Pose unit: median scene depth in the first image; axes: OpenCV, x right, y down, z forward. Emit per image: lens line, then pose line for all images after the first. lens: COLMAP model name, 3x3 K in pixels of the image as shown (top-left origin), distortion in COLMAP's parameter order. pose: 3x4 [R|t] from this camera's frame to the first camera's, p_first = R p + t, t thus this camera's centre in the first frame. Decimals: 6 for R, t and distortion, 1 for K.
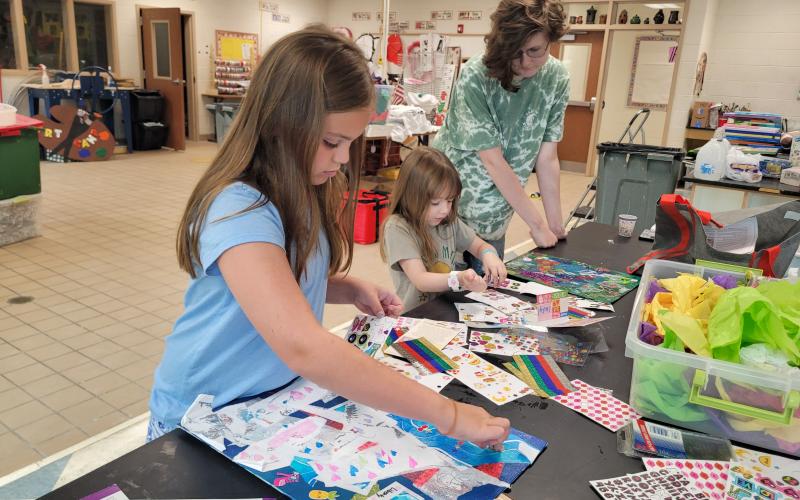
lens RADIAL K [[616.9, 0, 395.3], [0, 616.9, 239.8], [0, 0, 1]] dist [0.012510, -0.000490]
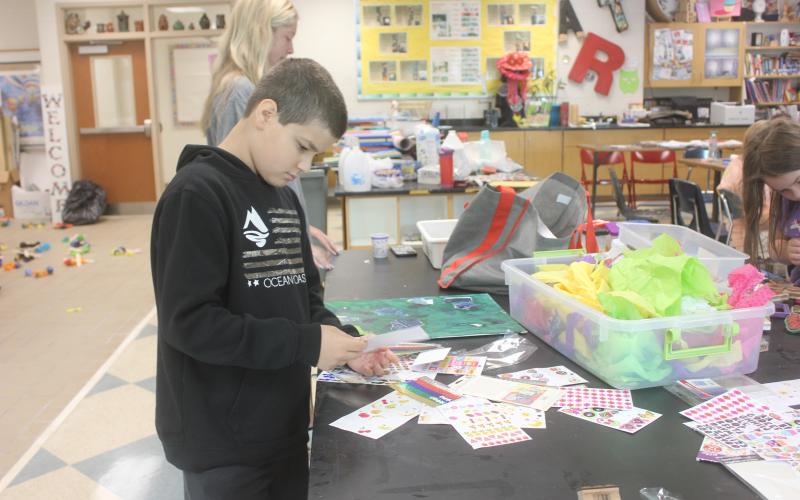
lens RADIAL K [[793.5, 0, 400.0], [0, 793.5, 250.0], [0, 0, 1]] dist [-0.063430, 0.013053]
pose [[0.765664, -0.194178, 0.613232, -0.372698], [0.232597, 0.972416, 0.017499, -0.035697], [-0.599715, 0.129238, 0.789709, 0.082484]]
